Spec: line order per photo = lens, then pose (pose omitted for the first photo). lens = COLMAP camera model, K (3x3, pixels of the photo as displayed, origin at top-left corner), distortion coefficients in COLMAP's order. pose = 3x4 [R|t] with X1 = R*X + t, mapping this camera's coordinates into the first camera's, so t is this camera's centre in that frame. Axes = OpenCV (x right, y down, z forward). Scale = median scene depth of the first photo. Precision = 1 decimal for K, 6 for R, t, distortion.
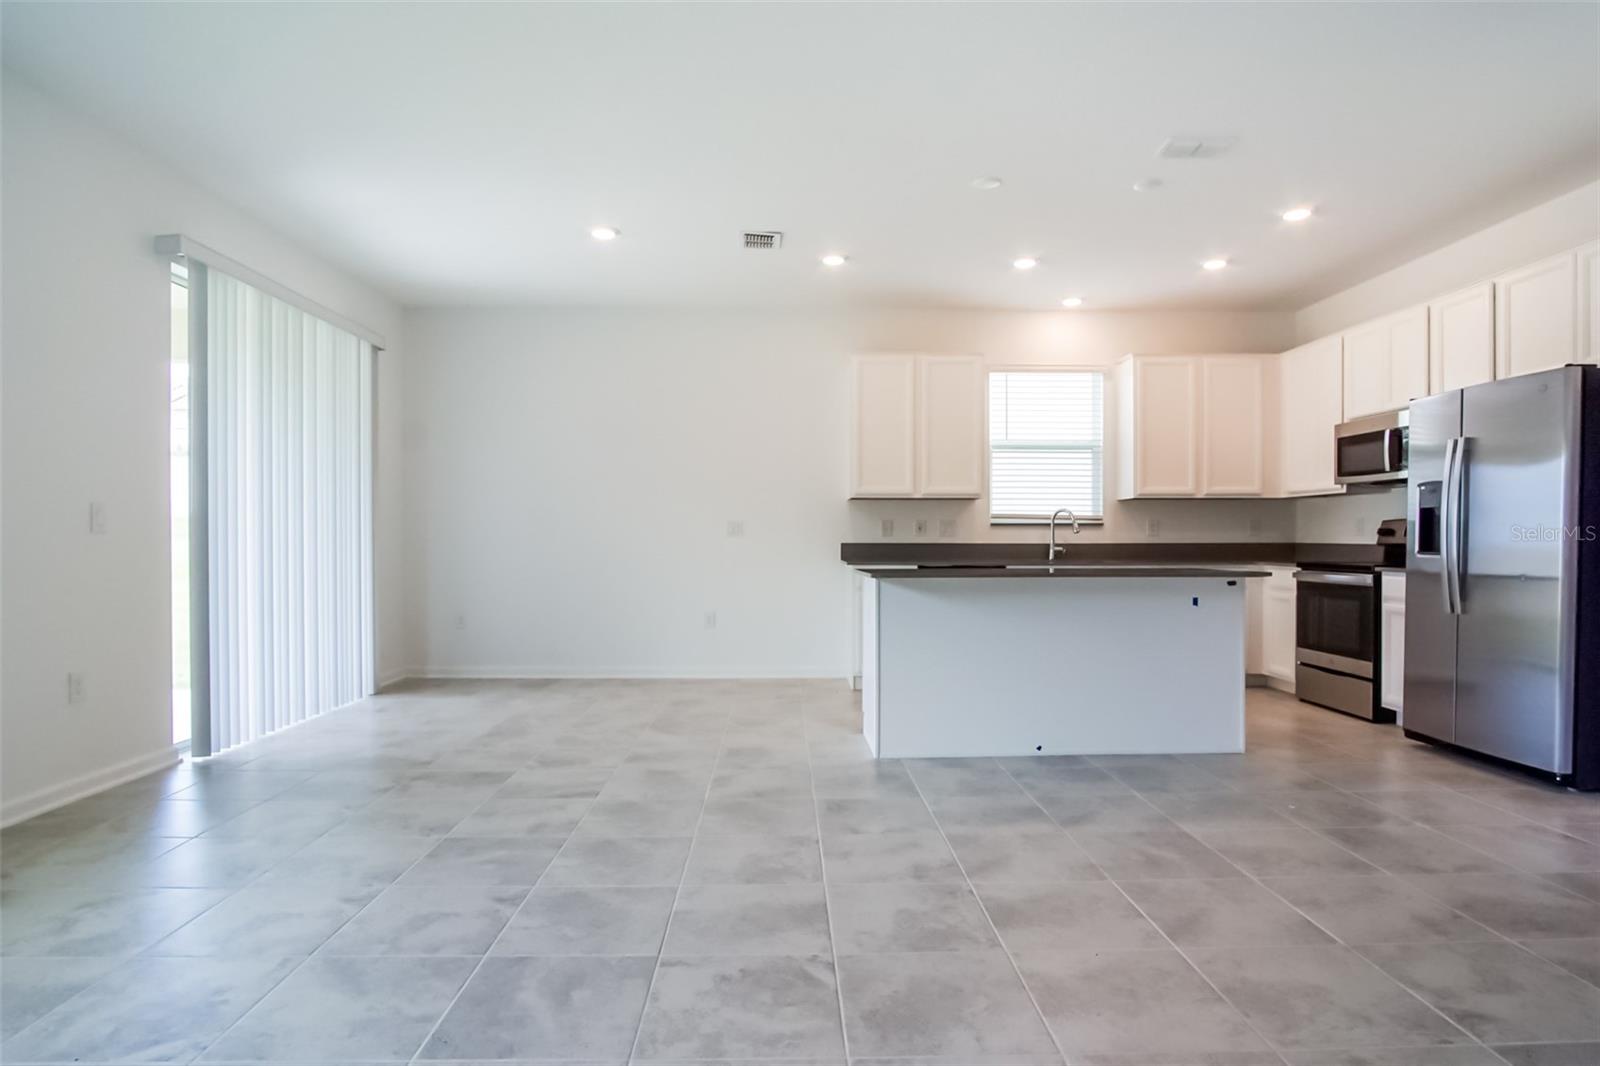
lens RADIAL K [[866.0, 0, 794.2], [0, 866.0, 536.6], [0, 0, 1]] dist [-0.024534, 0.007163]
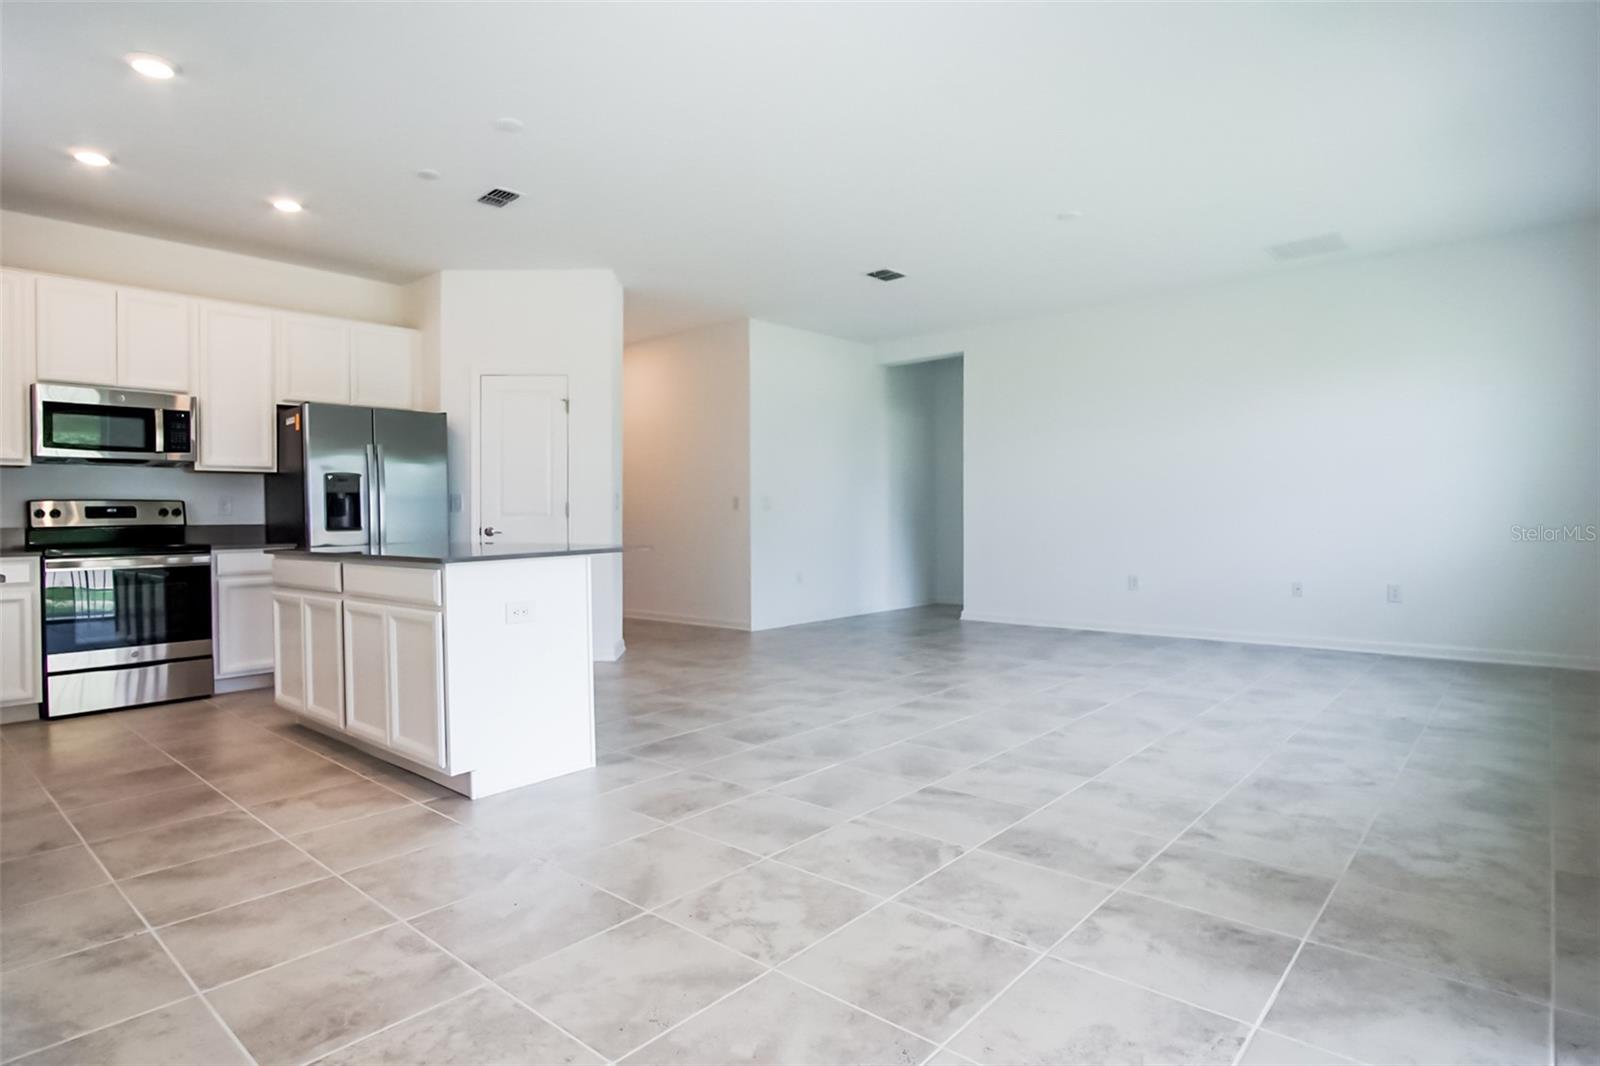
lens RADIAL K [[866.0, 0, 791.8], [0, 866.0, 528.6], [0, 0, 1]] dist [-0.024534, 0.007163]
pose [[-0.734462, 0.002630, 0.678645, -0.505285], [0.012462, 0.999876, 0.009612, 0.012335], [-0.678535, 0.015516, -0.734404, 1.196479]]
